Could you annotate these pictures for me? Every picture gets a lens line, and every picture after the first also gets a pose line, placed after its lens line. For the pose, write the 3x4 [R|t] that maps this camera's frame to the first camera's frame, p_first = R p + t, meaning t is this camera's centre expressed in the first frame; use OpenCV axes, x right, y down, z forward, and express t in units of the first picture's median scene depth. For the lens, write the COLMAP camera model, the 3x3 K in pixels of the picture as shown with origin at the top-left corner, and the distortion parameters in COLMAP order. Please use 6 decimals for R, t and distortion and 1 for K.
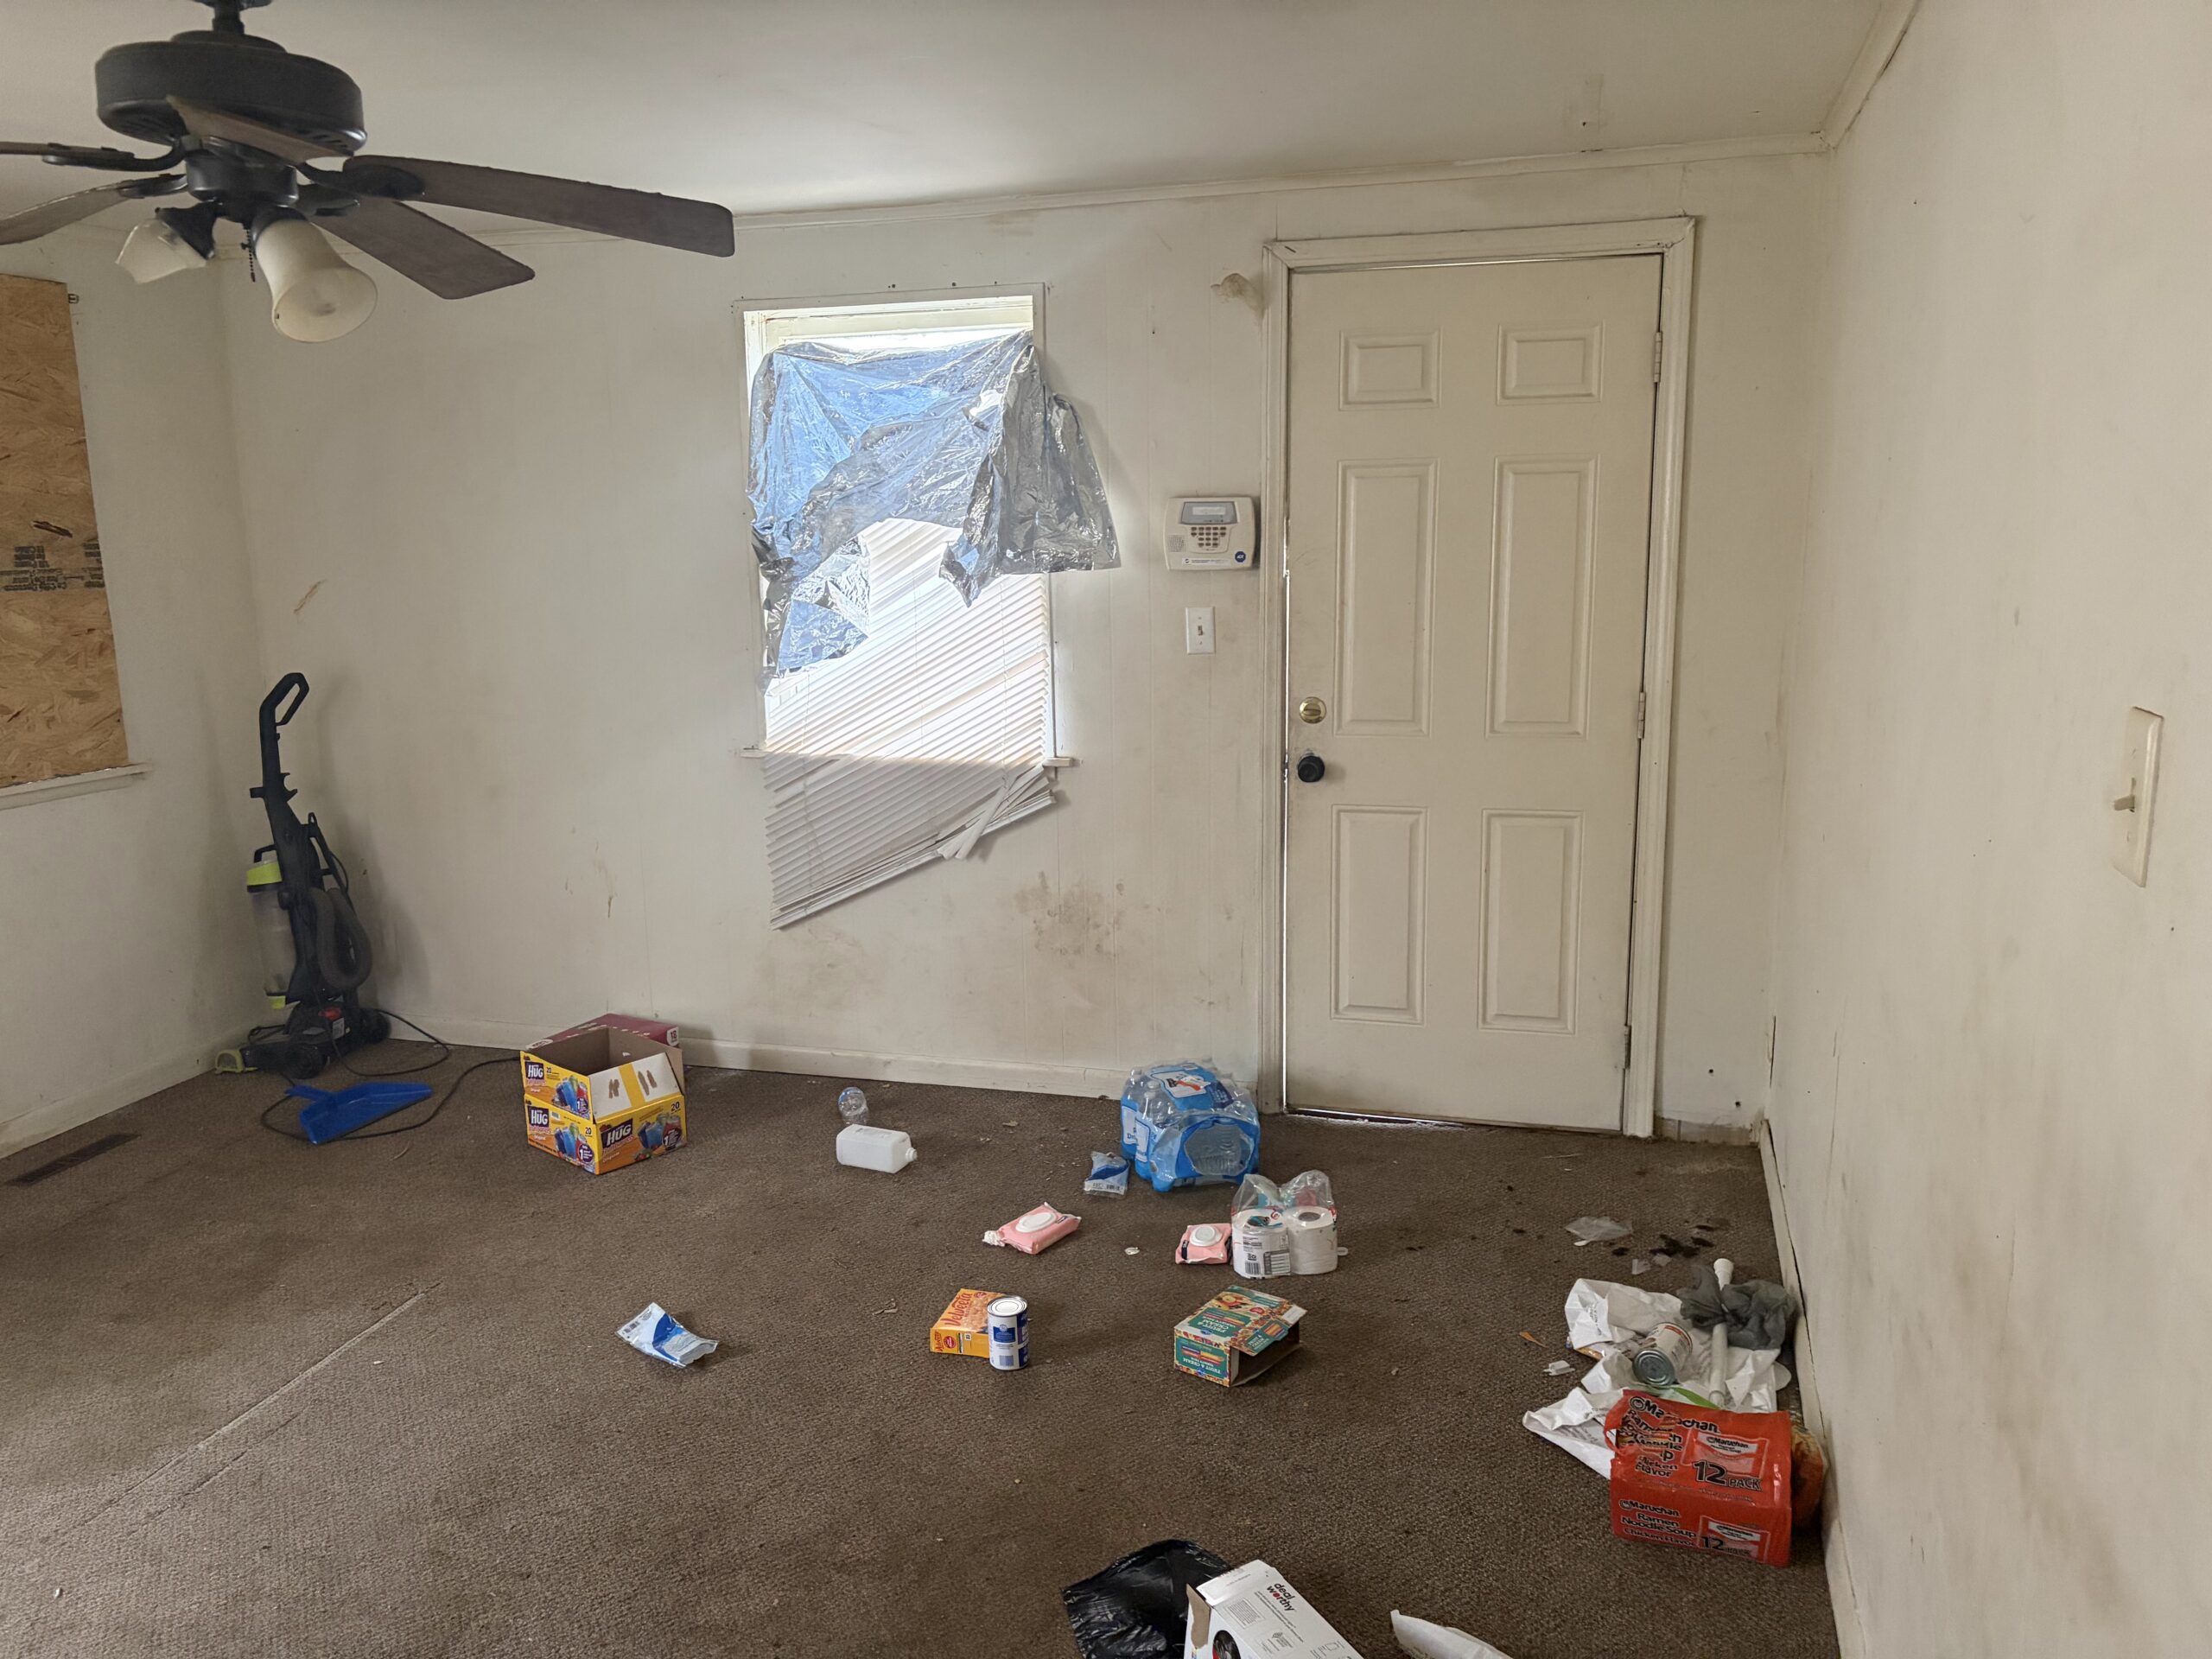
lens RADIAL K [[1672.9, 0, 1119.1], [0, 1672.9, 832.1], [0, 0, 1]] dist [0.046677, -0.053747]
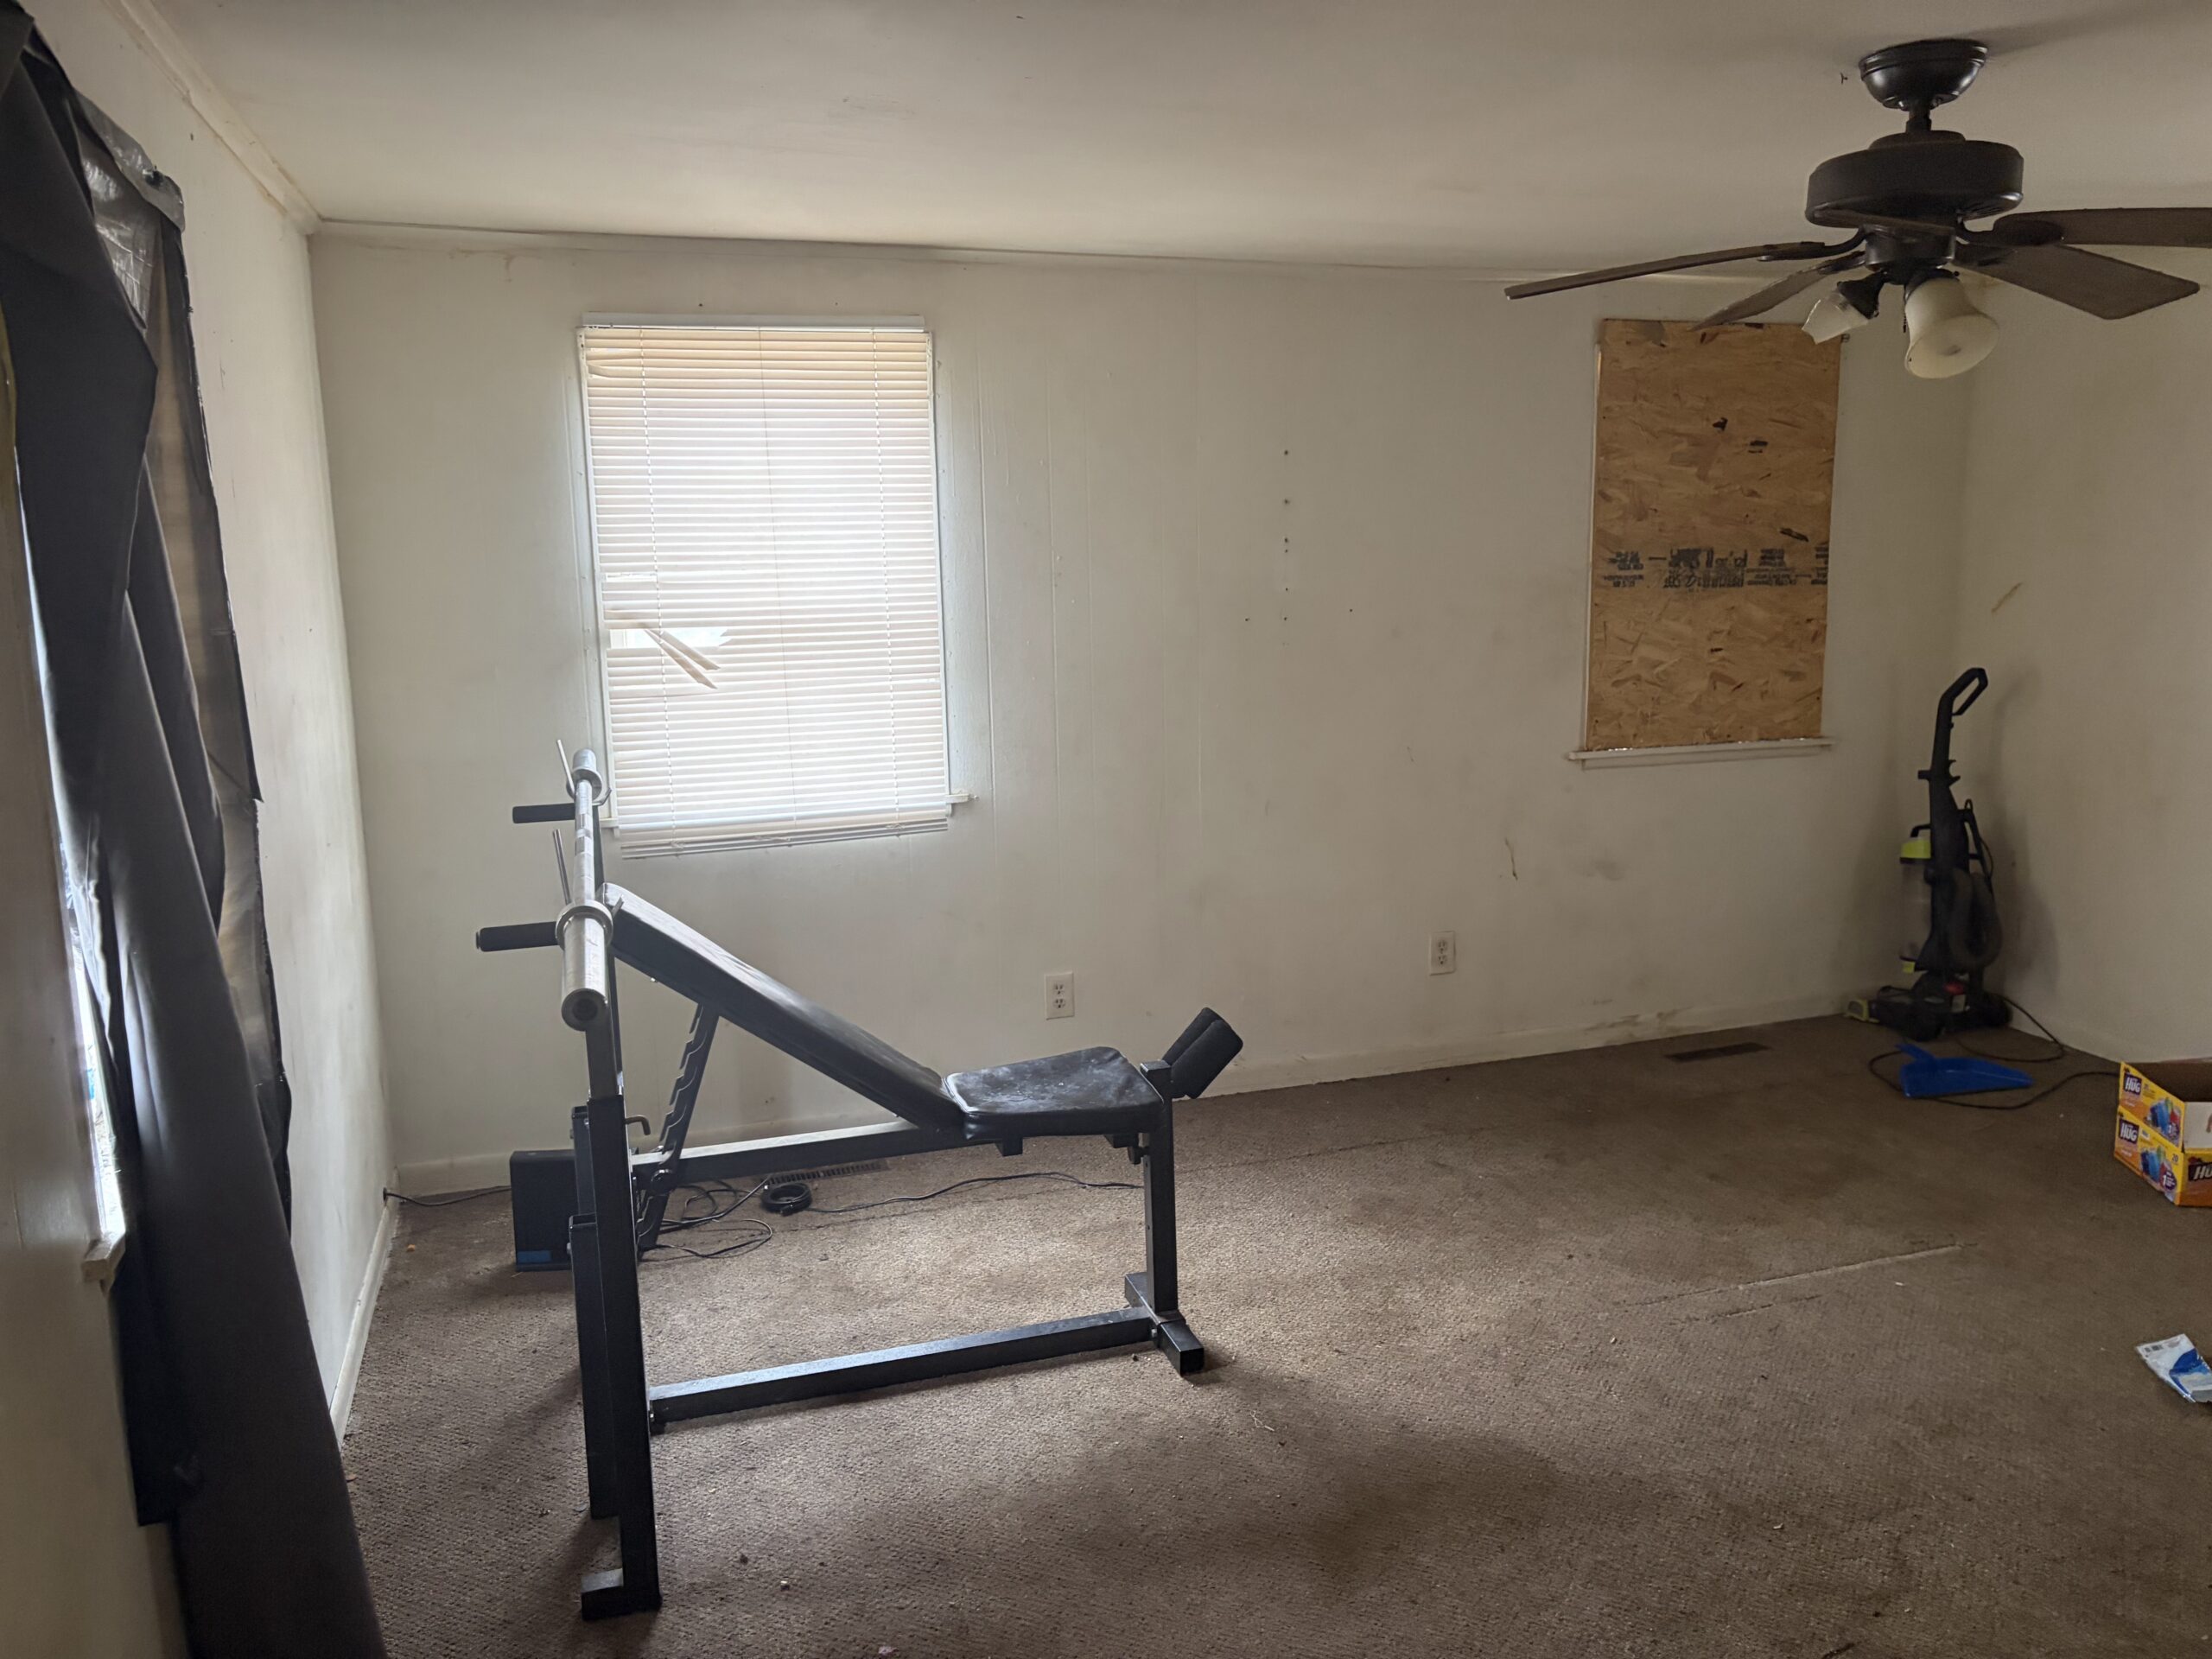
lens RADIAL K [[1672.9, 0, 1112.3], [0, 1672.9, 833.7], [0, 0, 1]] dist [0.046677, -0.053747]
pose [[0.564664, 0.147641, -0.812008, 0.118077], [-0.149688, 0.985872, 0.075161, 0.014958], [0.811633, 0.079107, 0.578787, -0.081510]]
